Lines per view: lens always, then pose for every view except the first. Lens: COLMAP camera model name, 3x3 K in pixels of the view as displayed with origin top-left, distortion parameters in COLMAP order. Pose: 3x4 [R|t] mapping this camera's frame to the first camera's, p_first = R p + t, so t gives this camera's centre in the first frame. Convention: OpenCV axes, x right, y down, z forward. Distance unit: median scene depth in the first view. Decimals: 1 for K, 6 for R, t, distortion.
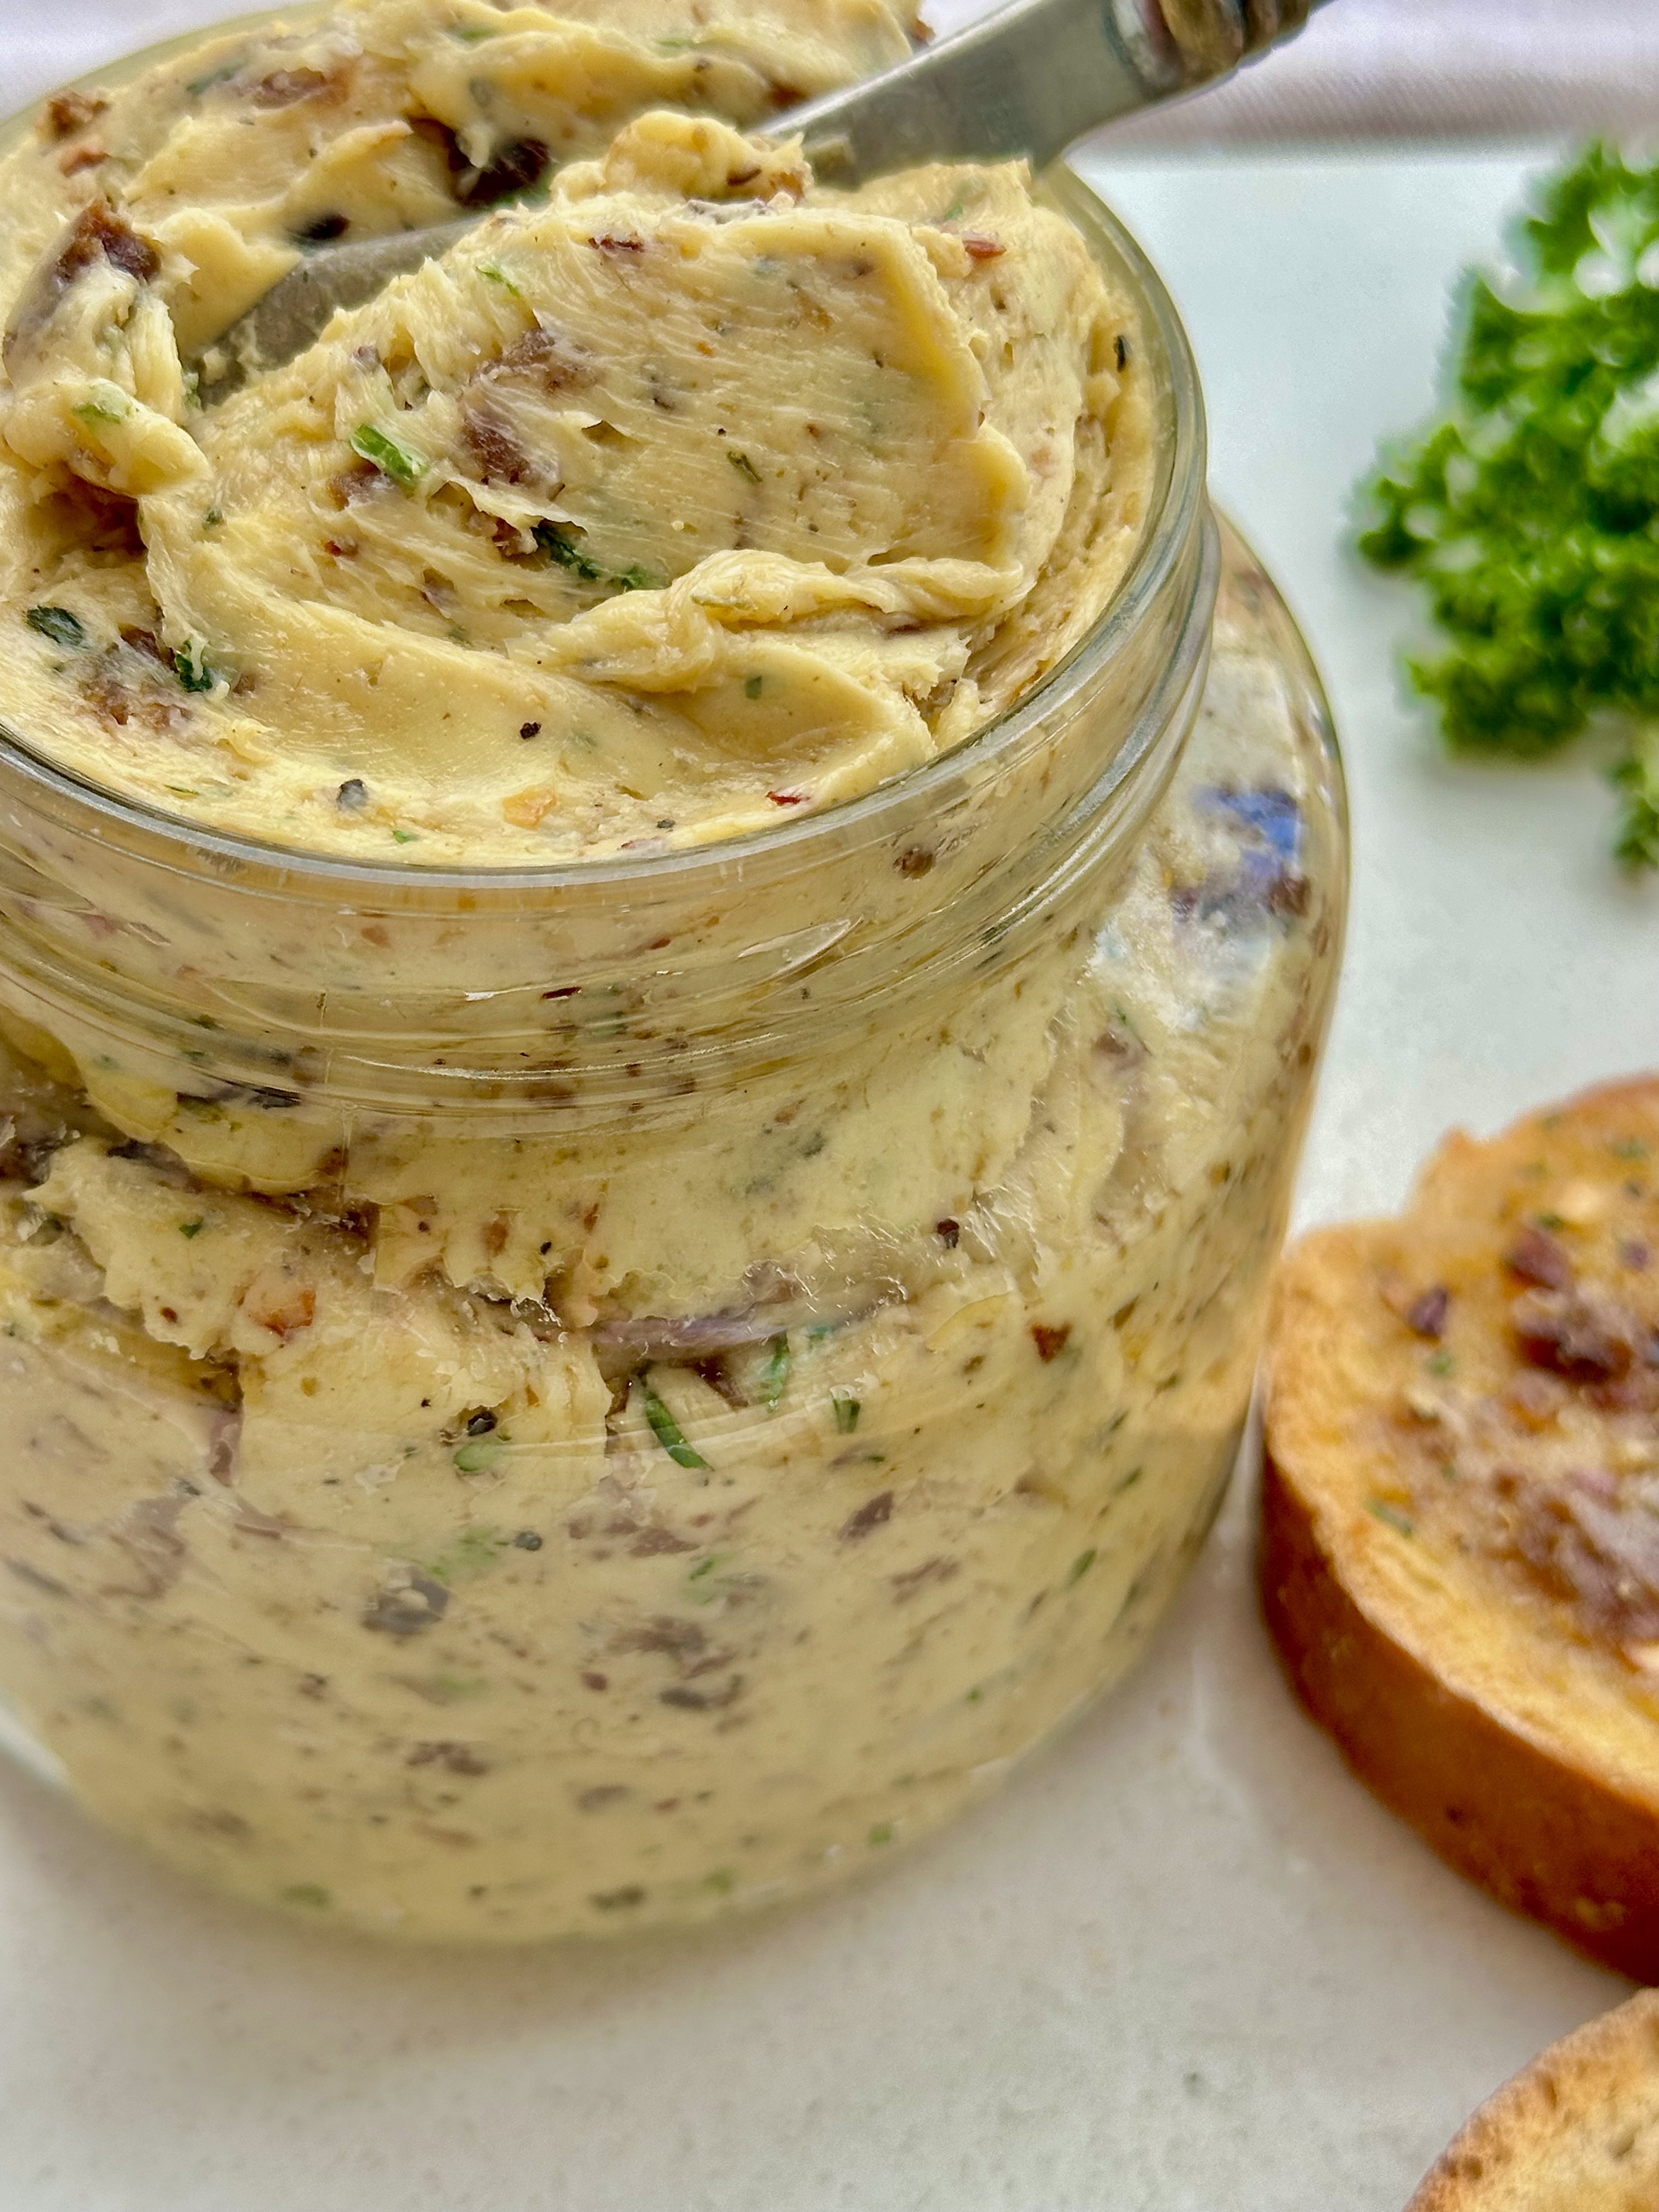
lens RADIAL K [[3721.5, 0, 819.5], [0, 3721.5, 1108.4], [0, 0, 1]] dist [0.192250, 0.000000]
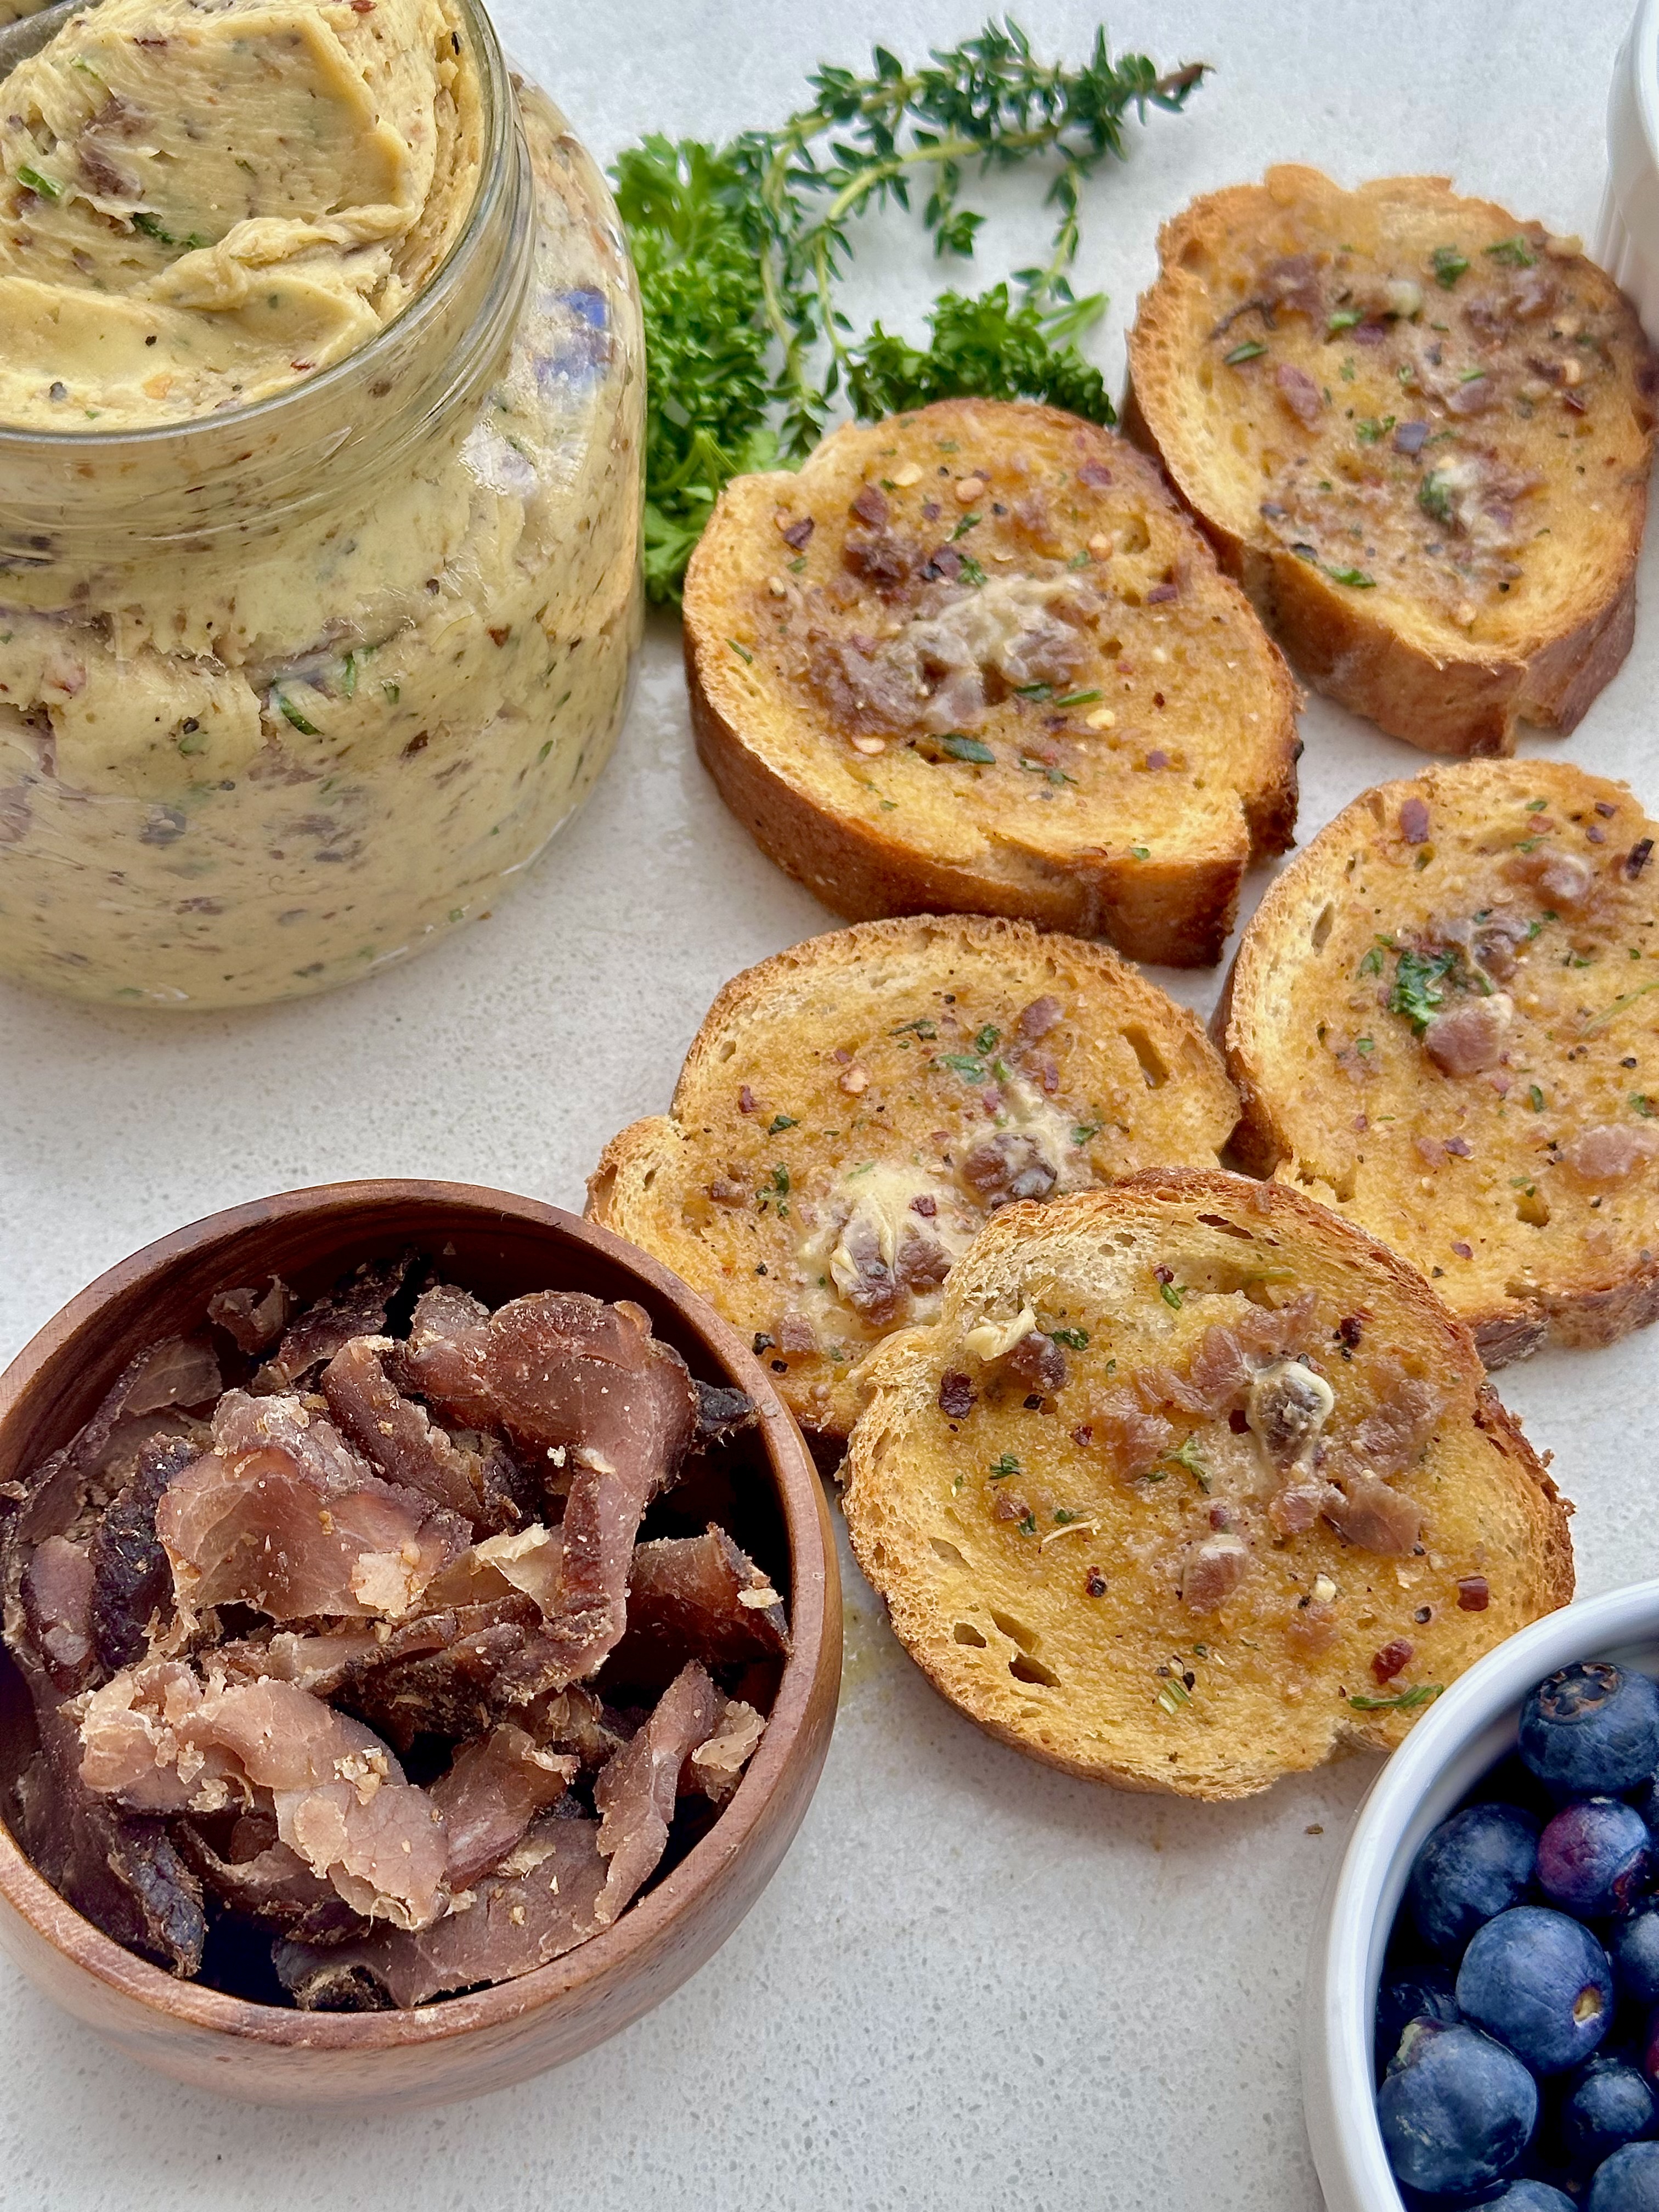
lens RADIAL K [[3273.3, 0, 841.2], [0, 3273.3, 1099.7], [0, 0, 1]] dist [0.114745, 0.000000]
pose [[0.984073, -0.147001, 0.099953, 0.034058], [0.116830, 0.958620, 0.259611, -0.120232], [-0.133980, -0.243799, 0.960527, -0.623310]]
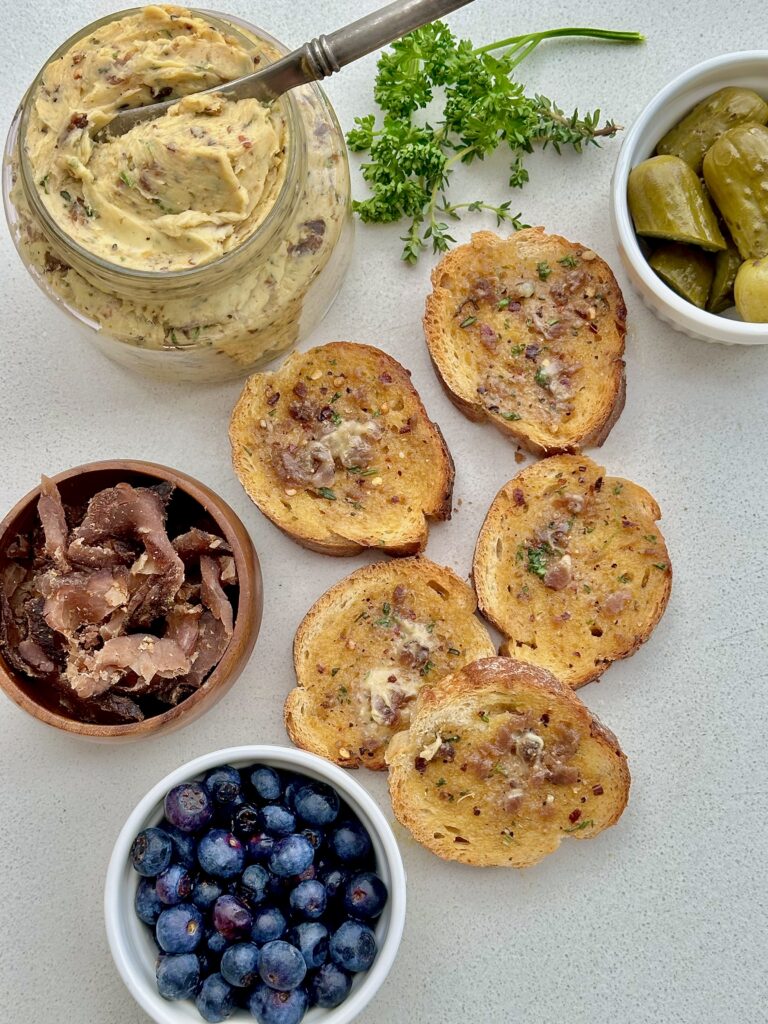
lens RADIAL K [[1722.8, 0, 386.5], [0, 1722.8, 510.5], [0, 0, 1]] dist [0.192250, 0.000000]
pose [[0.979349, 0.188626, -0.072772, 0.498129], [-0.115375, 0.816995, 0.564985, -1.192398], [0.166025, -0.544921, 0.821886, -1.180813]]
